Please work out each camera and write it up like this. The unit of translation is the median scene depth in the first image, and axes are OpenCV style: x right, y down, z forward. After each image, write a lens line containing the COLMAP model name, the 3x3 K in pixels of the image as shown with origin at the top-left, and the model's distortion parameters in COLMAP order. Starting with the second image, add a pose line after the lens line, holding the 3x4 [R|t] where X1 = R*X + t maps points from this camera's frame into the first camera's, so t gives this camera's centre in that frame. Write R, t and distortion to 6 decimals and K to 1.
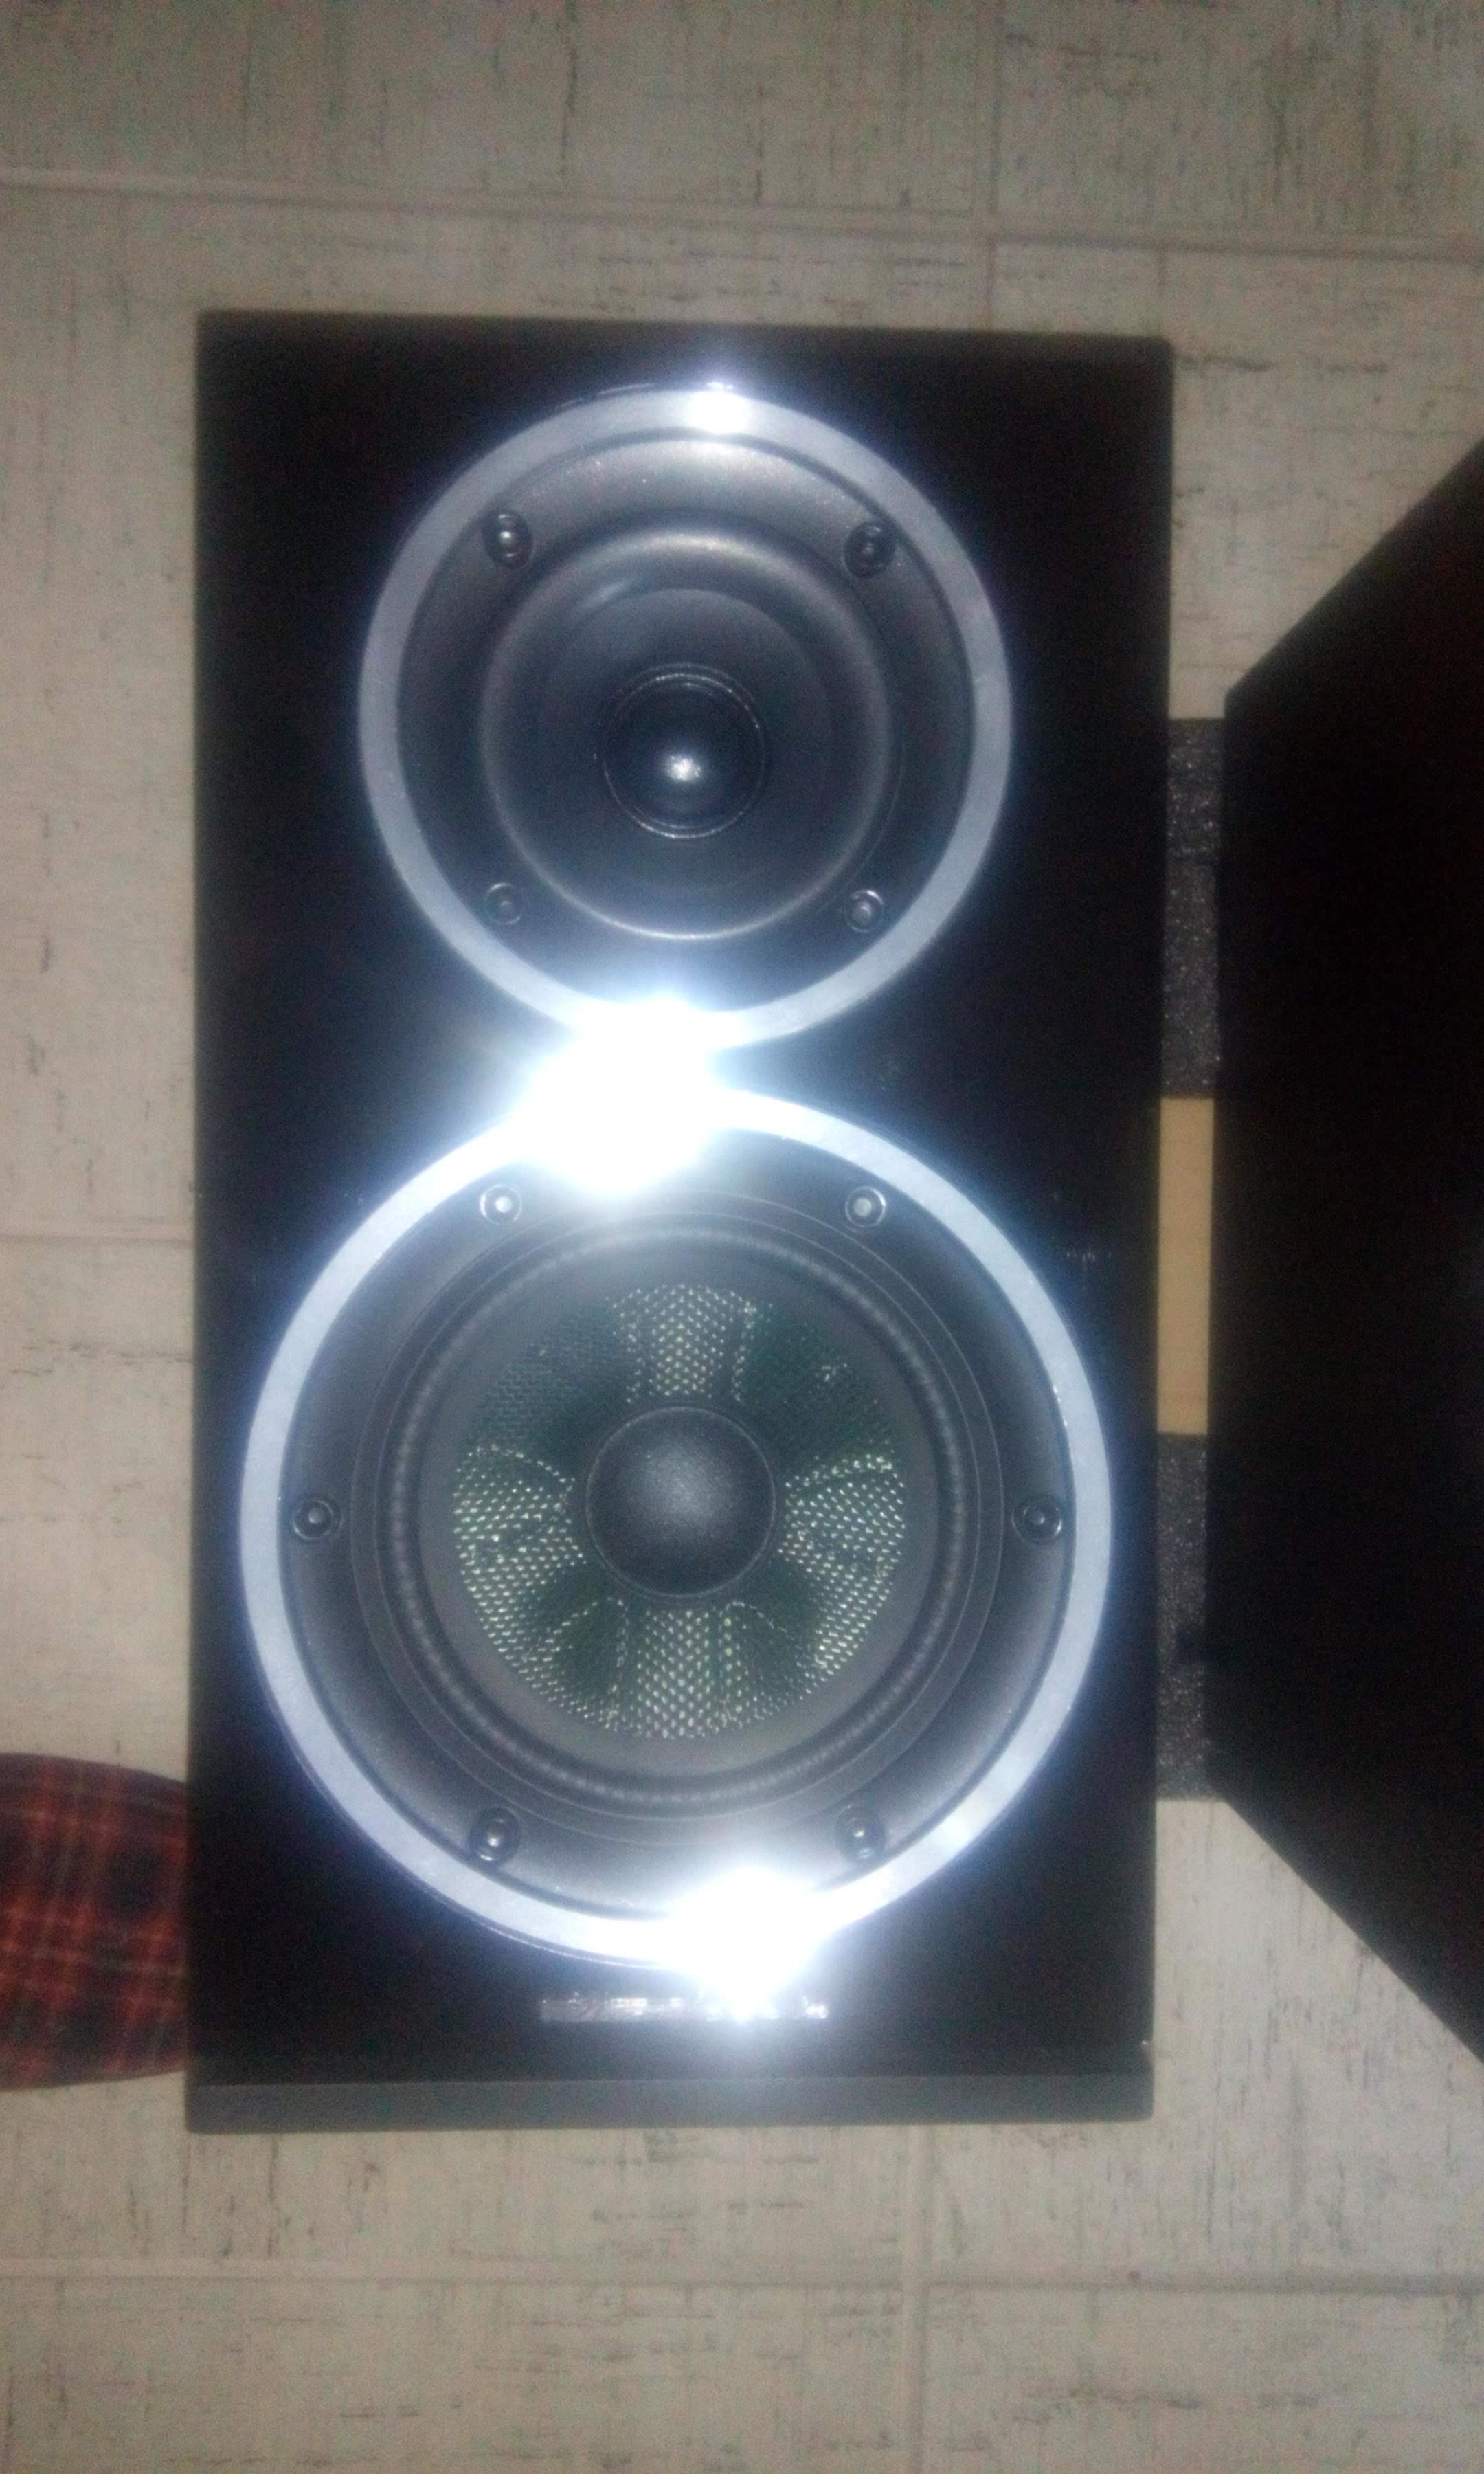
lens RADIAL K [[1933.1, 0, 727.1], [0, 1933.1, 1226.5], [0, 0, 1]] dist [0.002995, -0.014759]
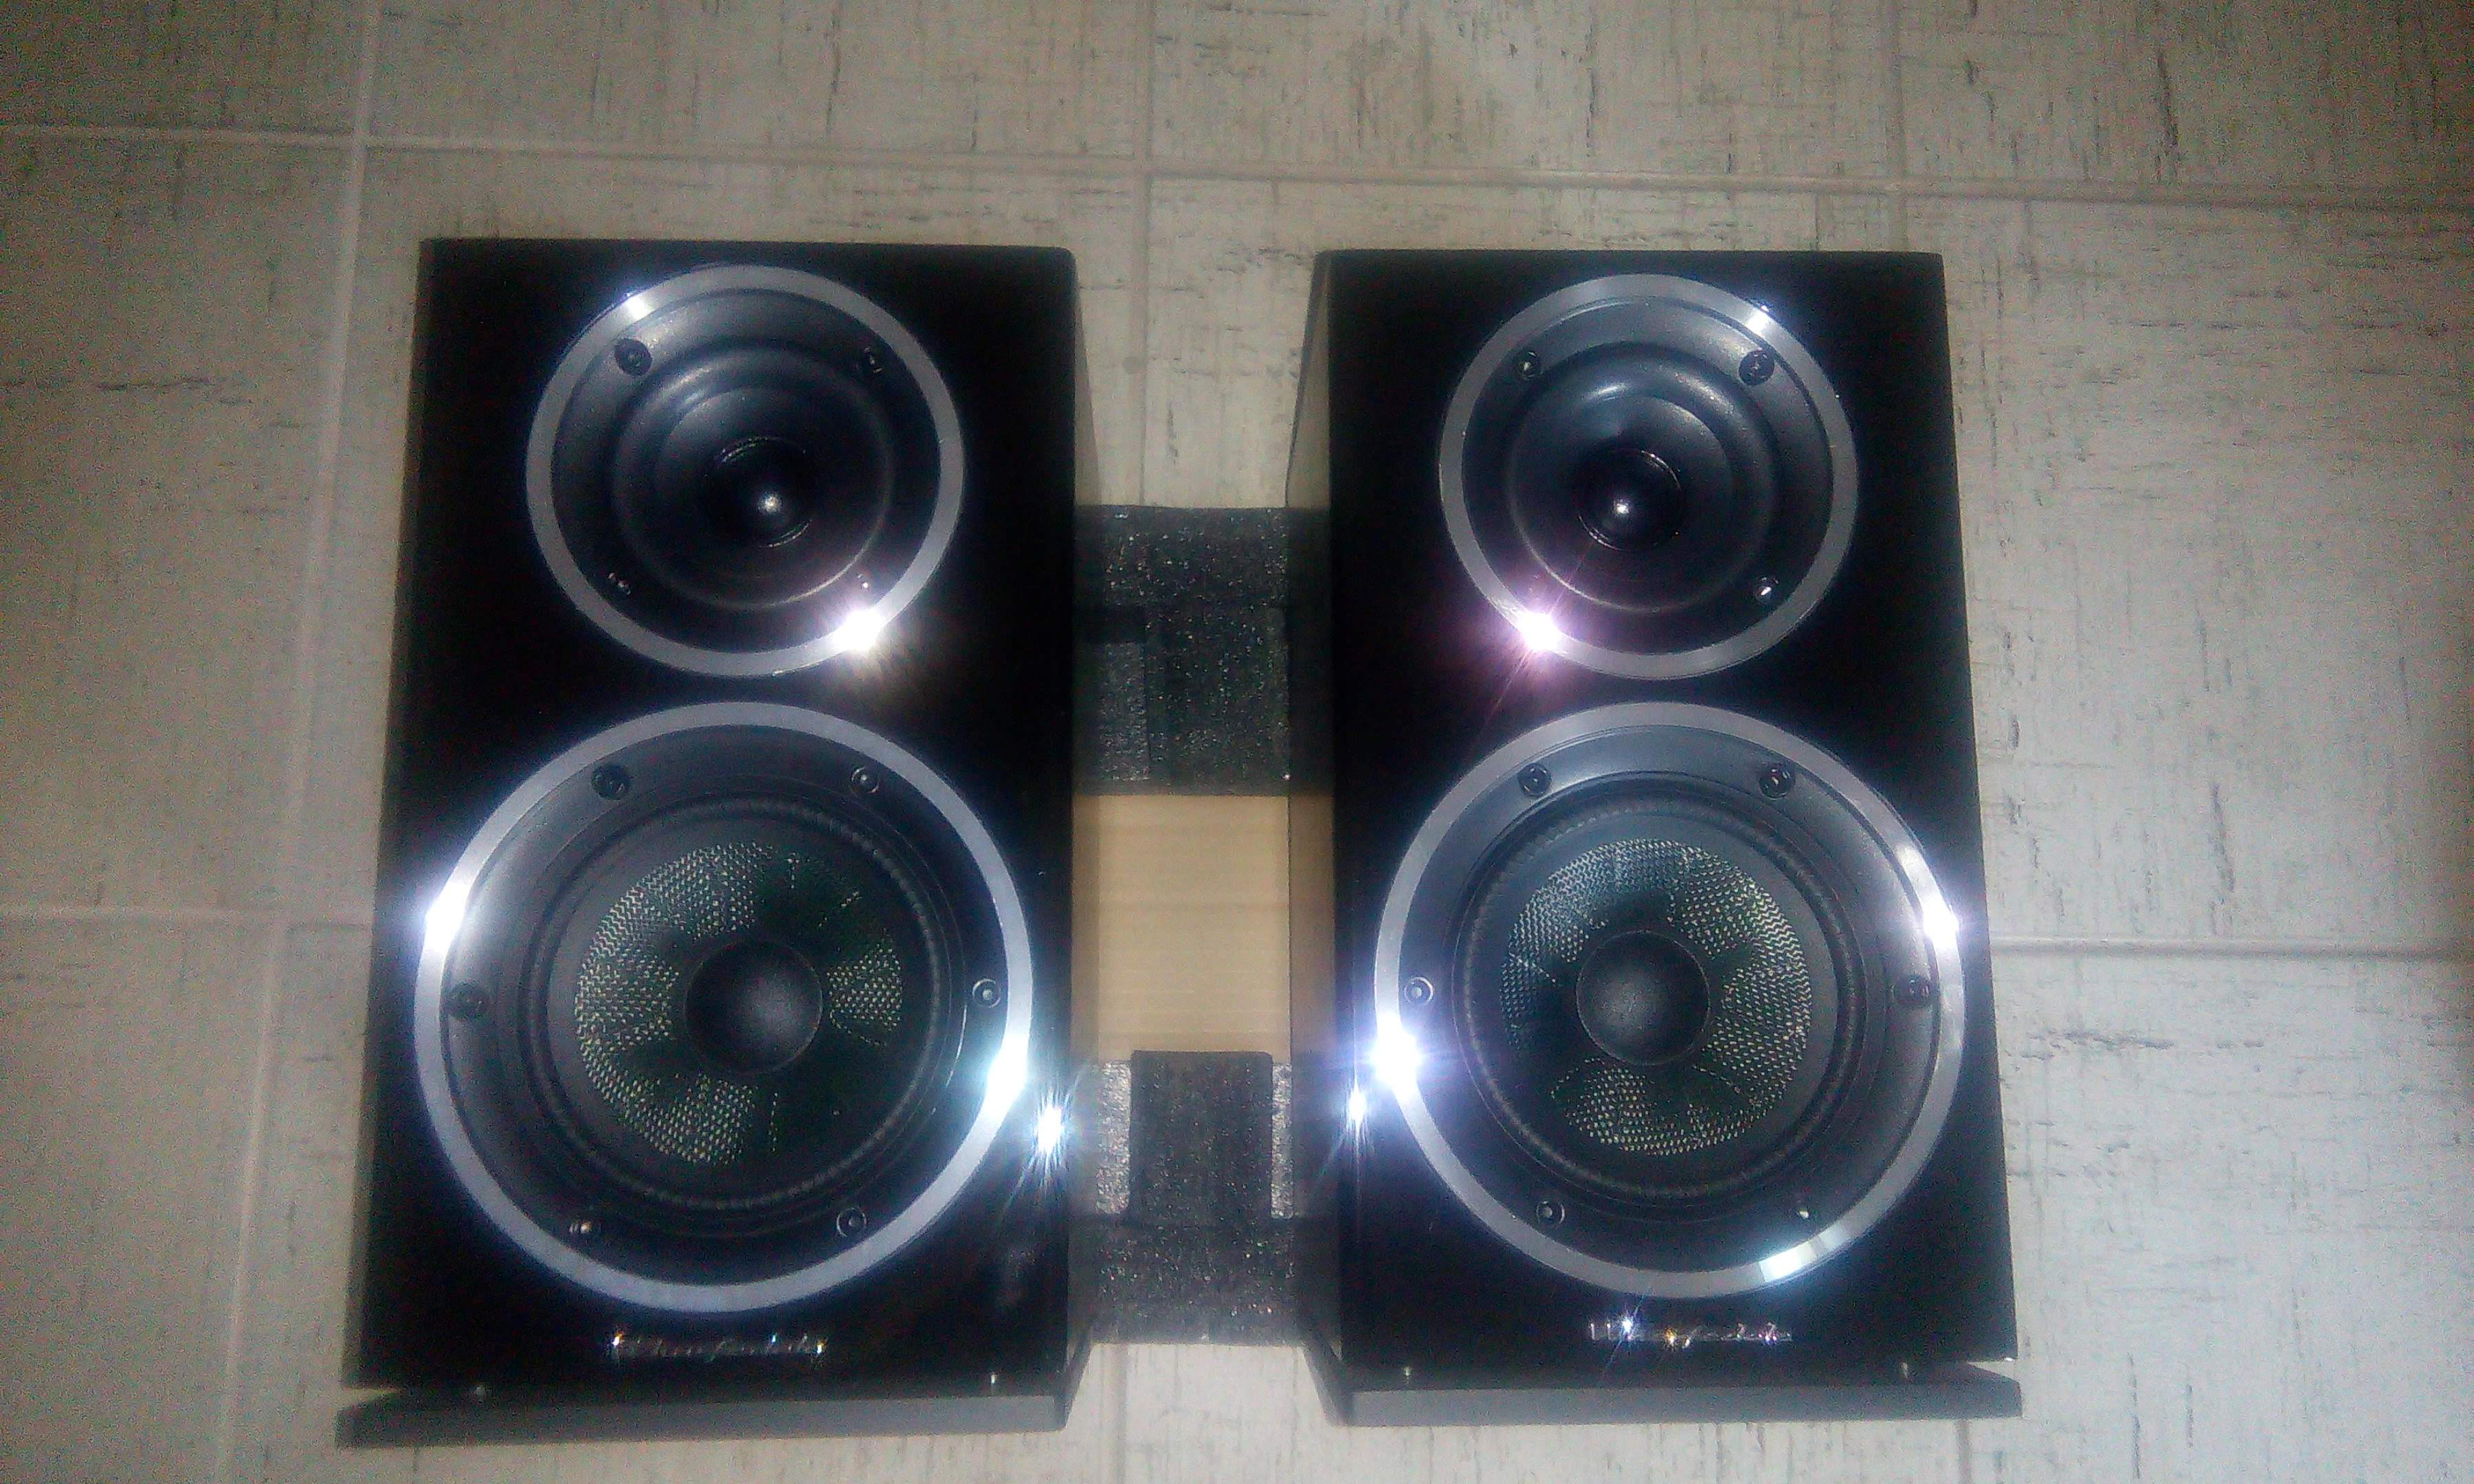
lens RADIAL K [[1933.1, 0, 1252.1], [0, 1933.1, 730.2], [0, 0, 1]] dist [0.002995, -0.014759]
pose [[0.999876, -0.014660, 0.005821, 0.196334], [0.015532, 0.979372, -0.201466, 0.140086], [-0.002747, 0.201531, 0.979478, -0.240590]]
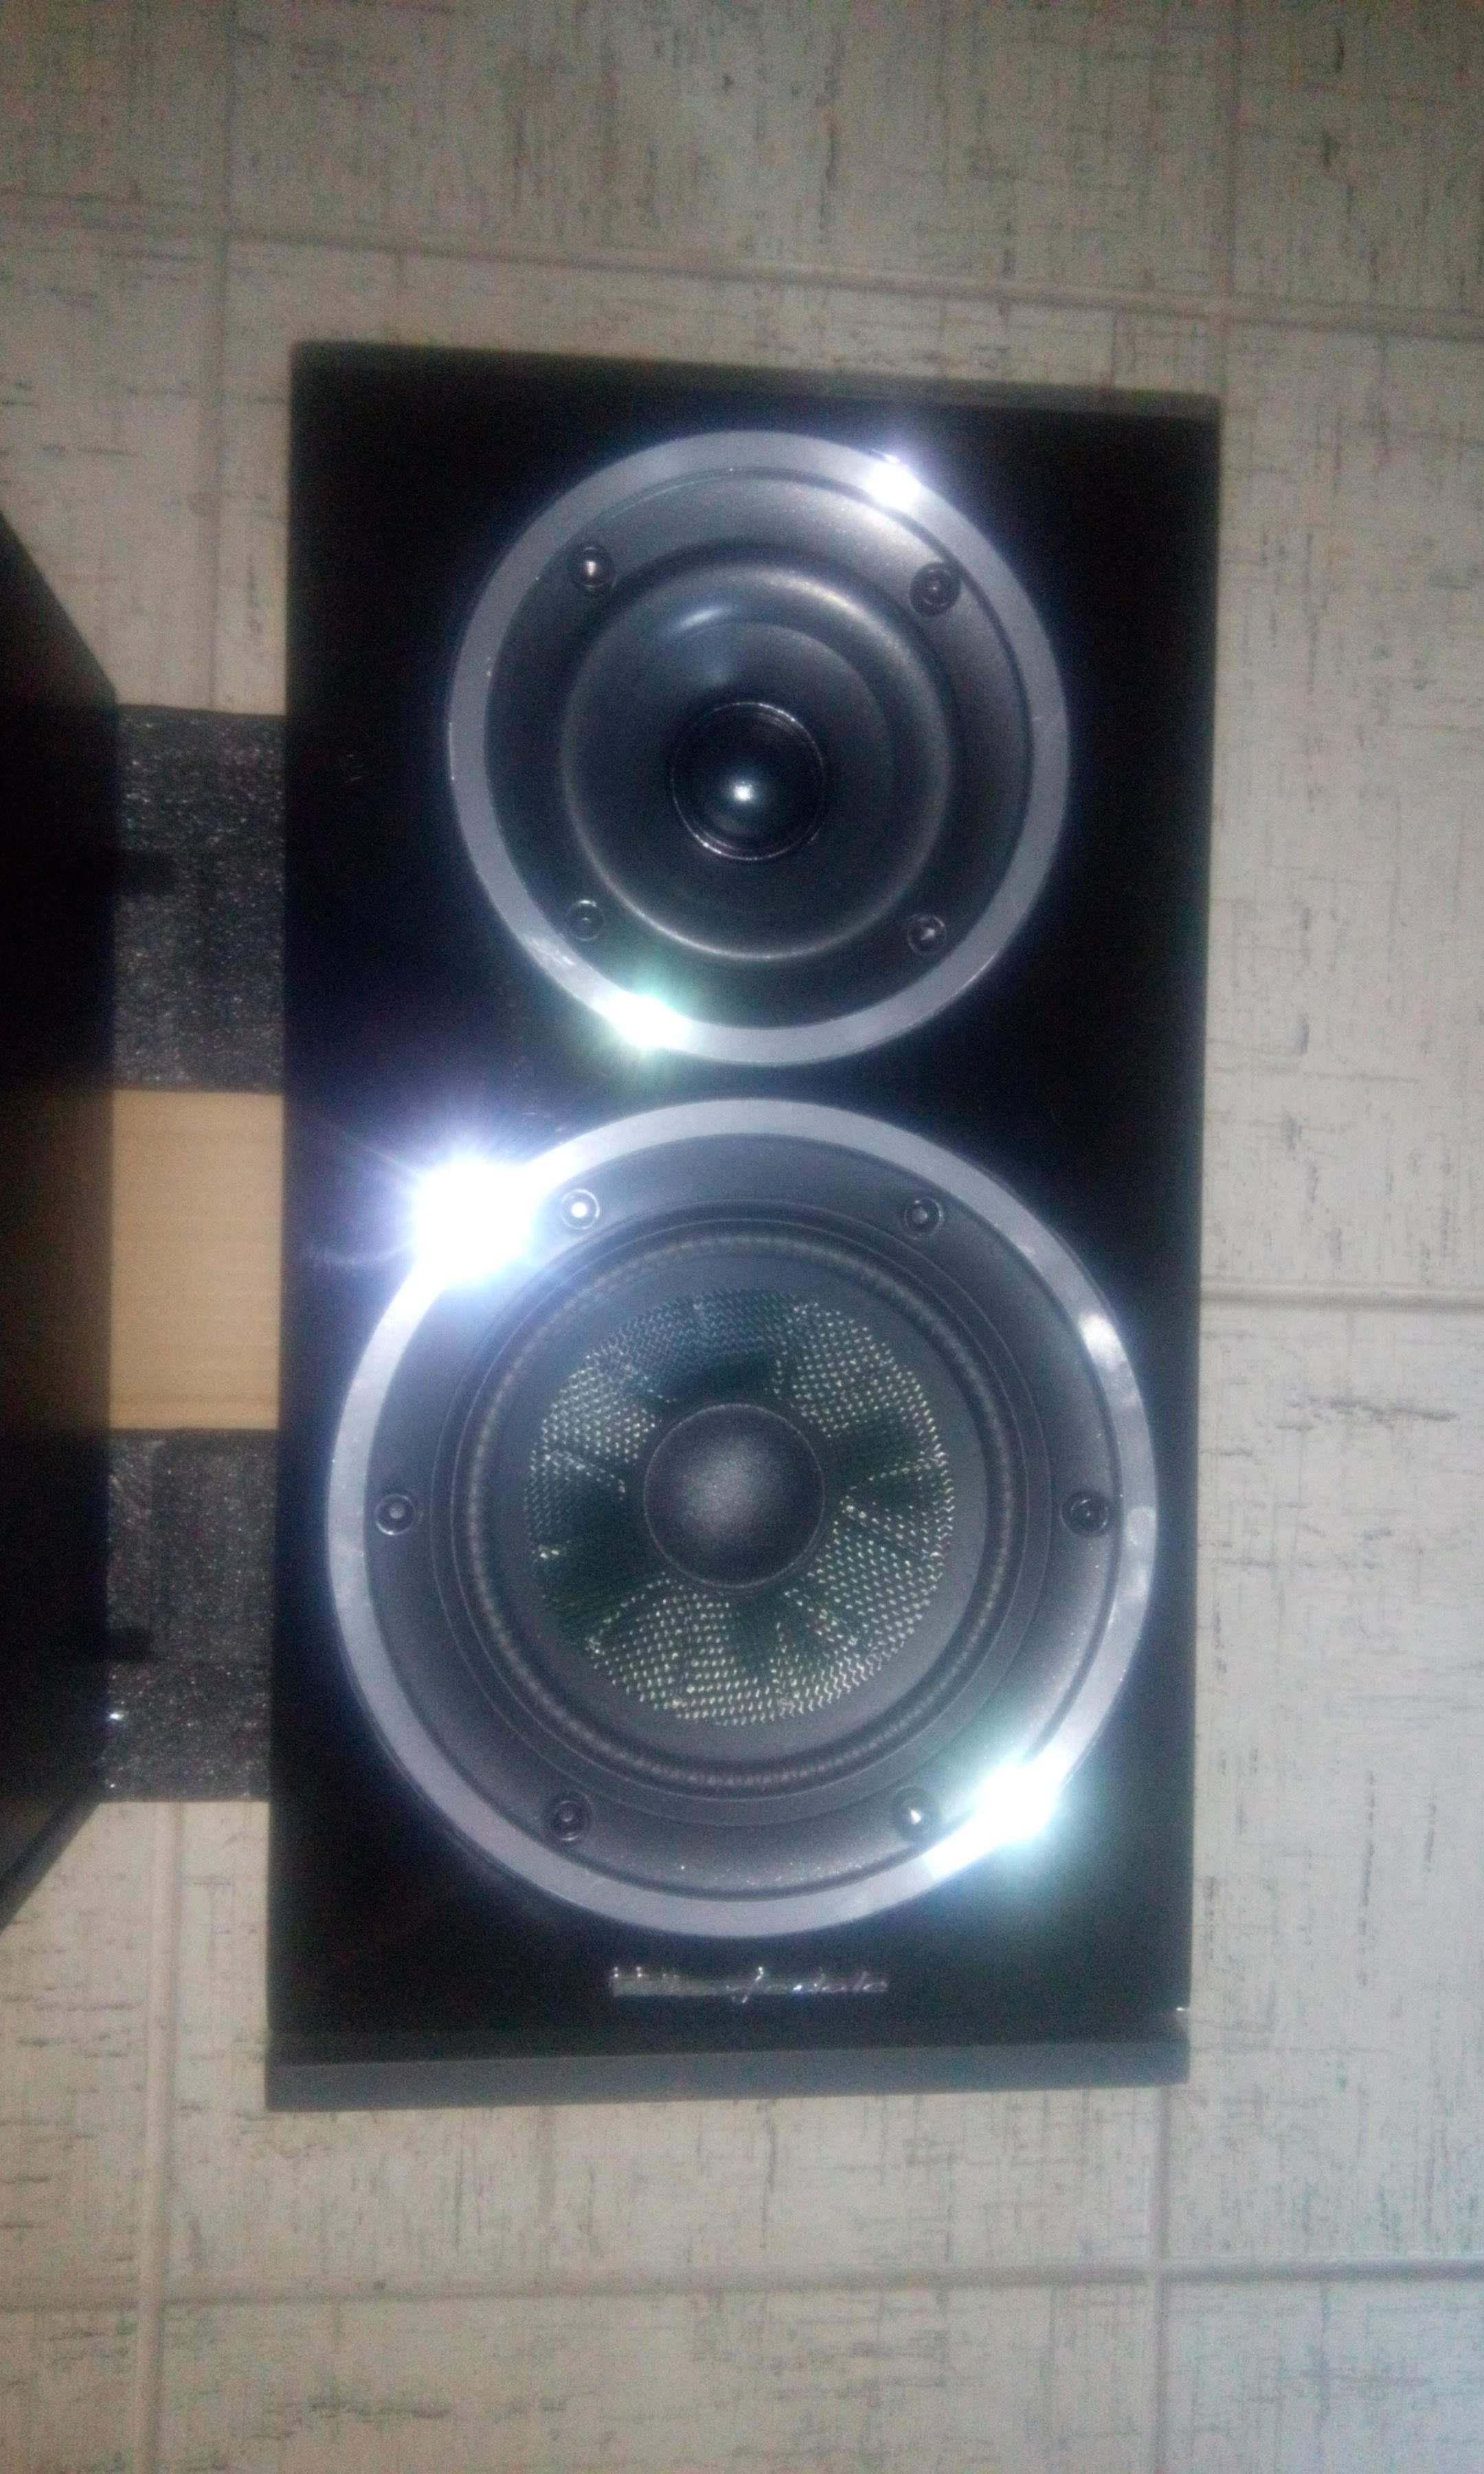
lens RADIAL K [[1933.1, 0, 730.6], [0, 1933.1, 1221.8], [0, 0, 1]] dist [0.002995, -0.014759]
pose [[0.997070, 0.004457, 0.076359, 0.322422], [-0.003052, 0.999824, -0.018502, 0.012191], [-0.076428, 0.018215, 0.996909, 0.002389]]
